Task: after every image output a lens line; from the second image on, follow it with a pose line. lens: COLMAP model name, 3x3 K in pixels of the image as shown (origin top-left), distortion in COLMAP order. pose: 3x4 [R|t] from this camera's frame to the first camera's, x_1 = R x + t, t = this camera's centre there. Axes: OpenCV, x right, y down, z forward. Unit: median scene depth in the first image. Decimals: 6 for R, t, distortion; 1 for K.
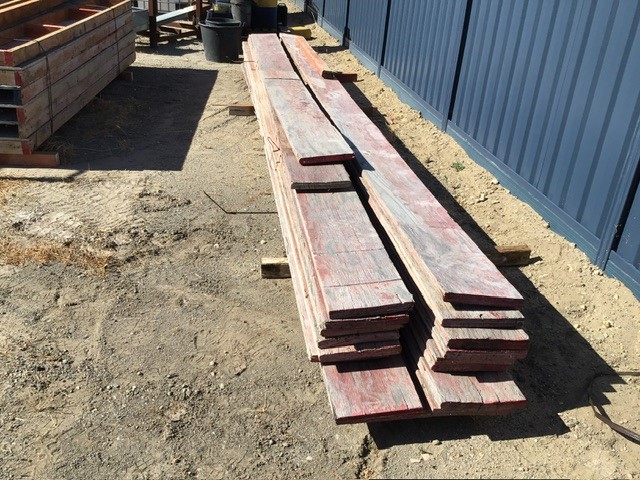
lens RADIAL K [[580.8, 0, 321.8], [0, 580.8, 217.8], [0, 0, 1]] dist [0.140920, -0.305535]
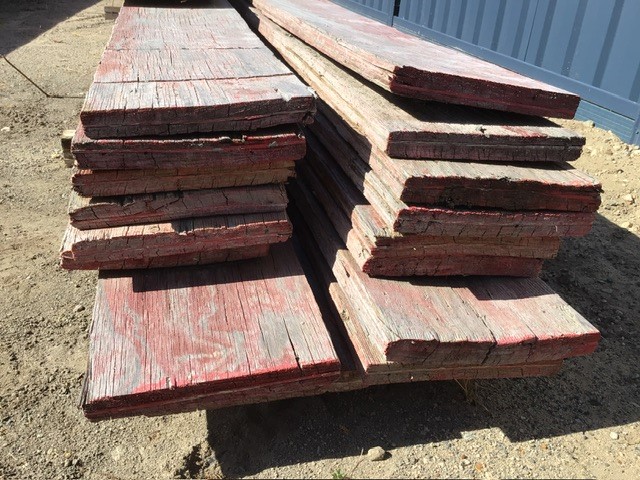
lens RADIAL K [[603.4, 0, 322.4], [0, 603.4, 203.3], [0, 0, 1]] dist [0.059552, -0.092796]
pose [[0.995709, -0.016445, 0.091063, 0.120783], [0.017993, 0.999707, -0.016204, 0.216011], [-0.090770, 0.017773, 0.995713, 0.584654]]
